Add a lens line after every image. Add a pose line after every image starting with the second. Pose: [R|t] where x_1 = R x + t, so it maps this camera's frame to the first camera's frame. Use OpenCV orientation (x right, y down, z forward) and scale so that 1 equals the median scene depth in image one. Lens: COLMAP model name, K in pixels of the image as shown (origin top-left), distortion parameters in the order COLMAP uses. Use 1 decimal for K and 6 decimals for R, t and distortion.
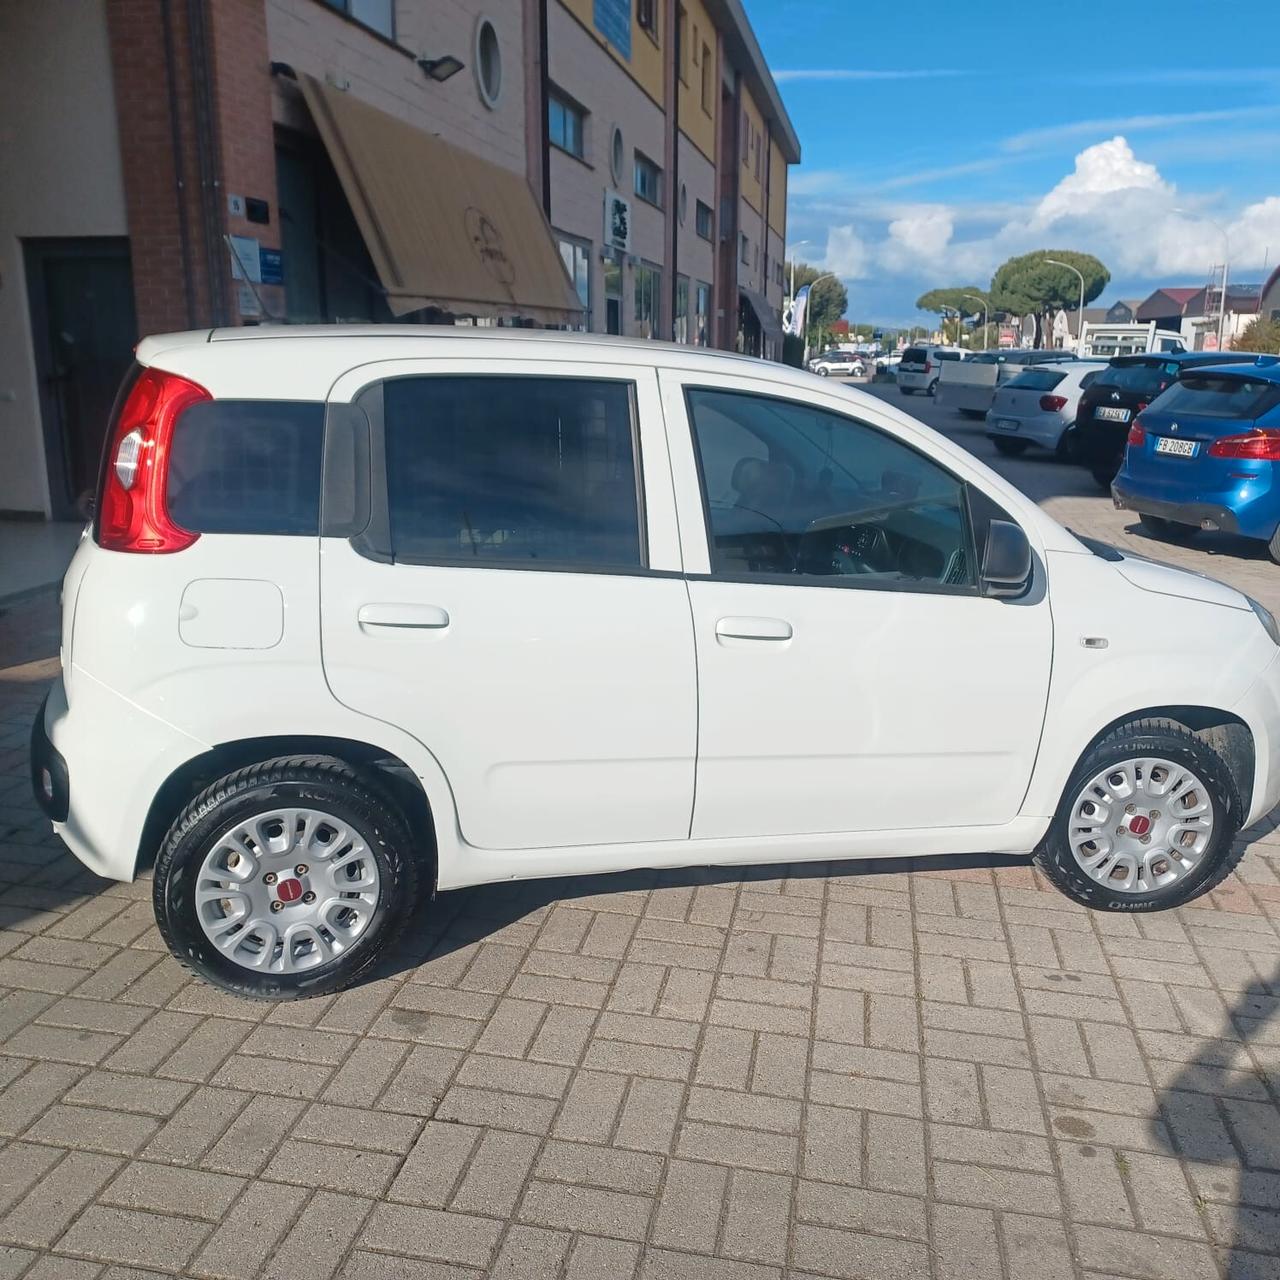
lens RADIAL K [[1235.3, 0, 633.7], [0, 1235.3, 629.2], [0, 0, 1]] dist [0.100102, -0.163761]
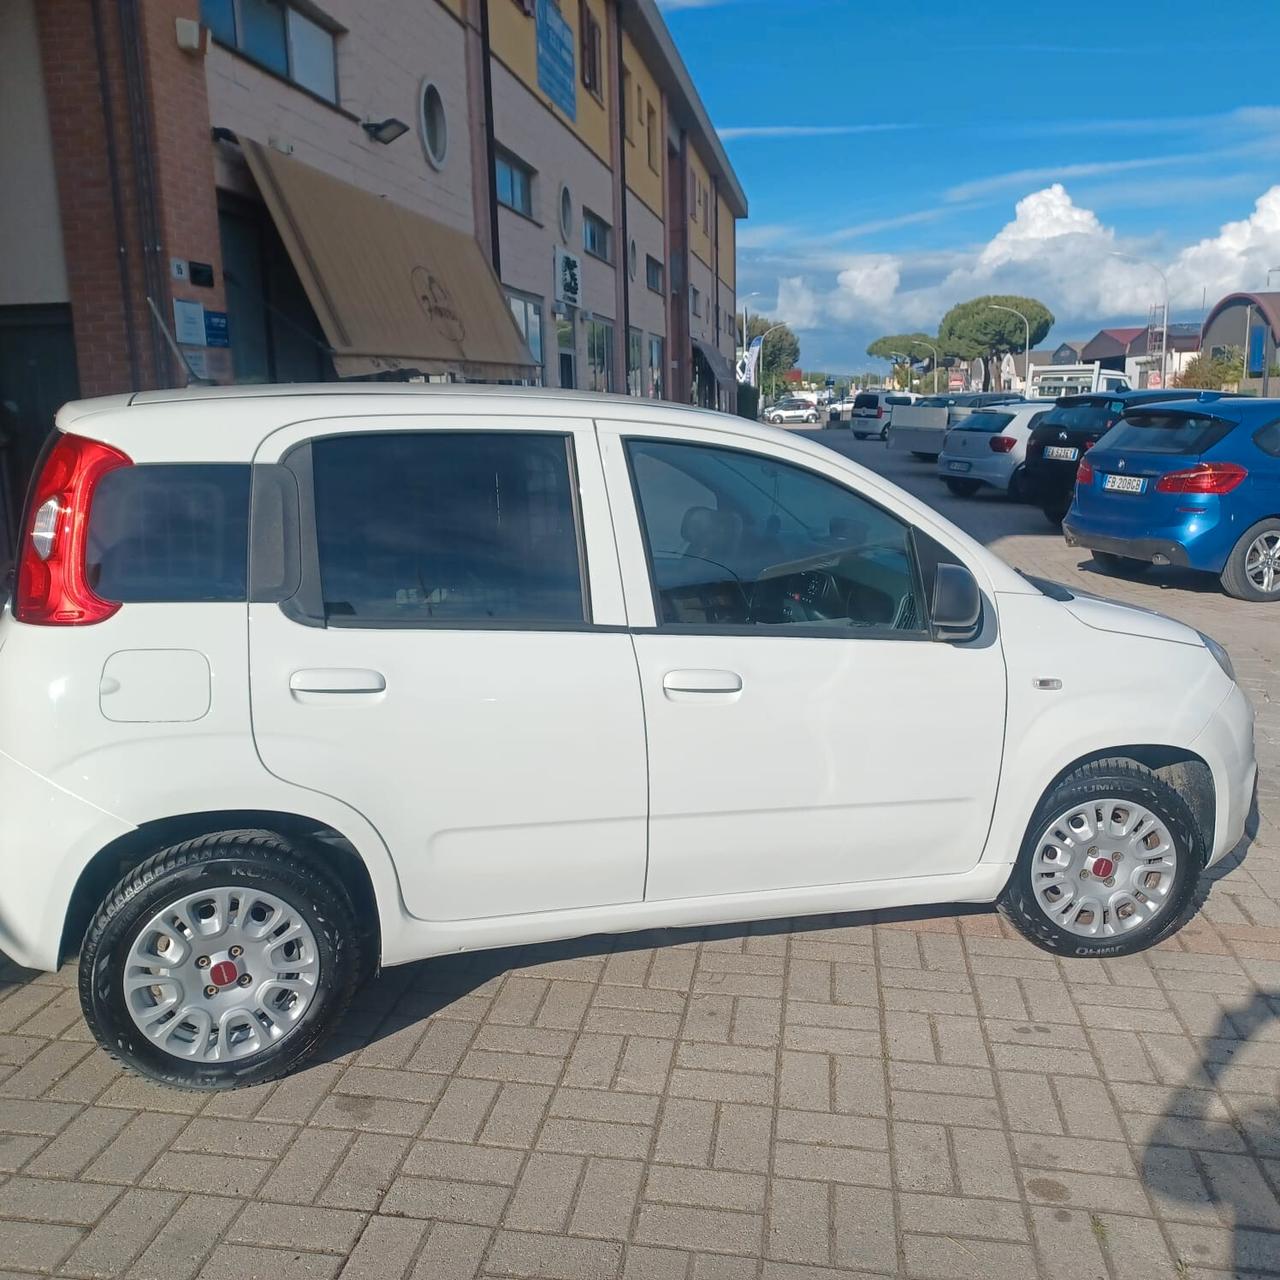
lens RADIAL K [[1235.3, 0, 633.7], [0, 1235.3, 629.2], [0, 0, 1]] dist [0.100102, -0.163761]
pose [[0.999072, -0.032352, 0.028447, 0.014554], [0.033473, 0.998645, -0.039850, -0.003828], [-0.027119, 0.040766, 0.998801, 0.021416]]
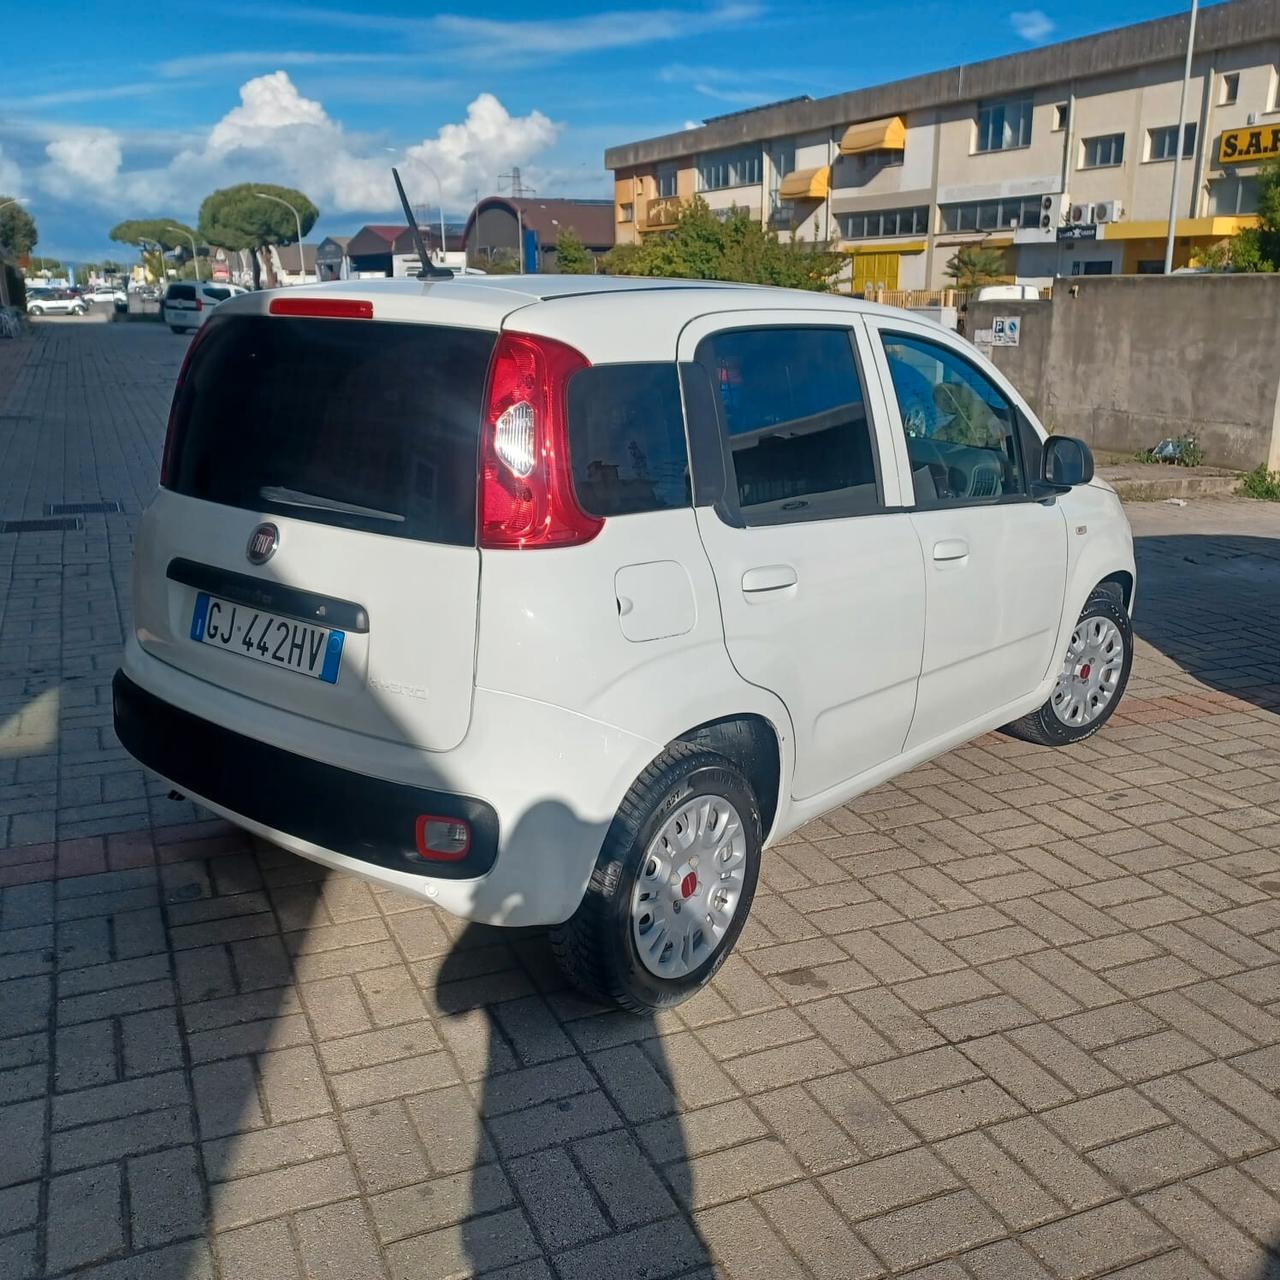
lens RADIAL K [[1253.1, 0, 629.2], [0, 1253.1, 620.7], [0, 0, 1]] dist [0.087357, -0.153878]
pose [[0.823144, -0.156182, 0.545931, -0.650392], [0.134700, 0.987695, 0.079466, -0.056318], [-0.551624, 0.008125, 0.834053, 0.188312]]
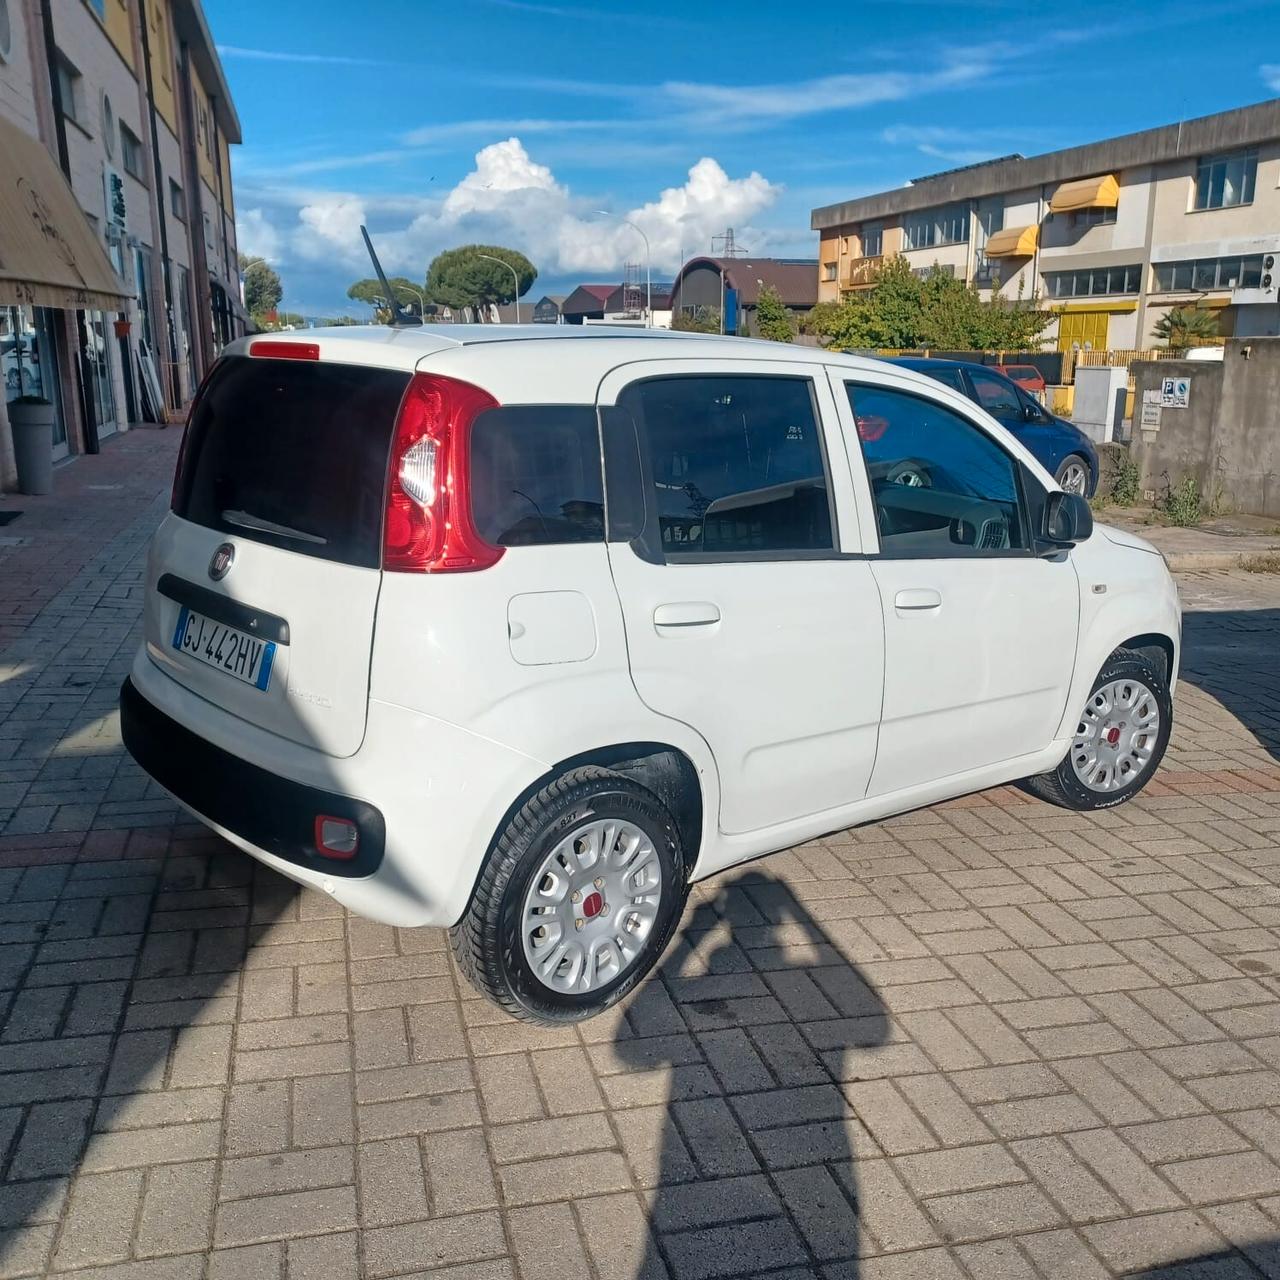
lens RADIAL K [[1250.7, 0, 635.2], [0, 1250.7, 627.7], [0, 0, 1]] dist [0.095595, -0.152845]
pose [[0.903108, -0.096071, 0.418528, -0.517788], [0.094465, 0.995224, 0.024610, -0.022821], [-0.418893, 0.017311, 0.907870, 0.070725]]
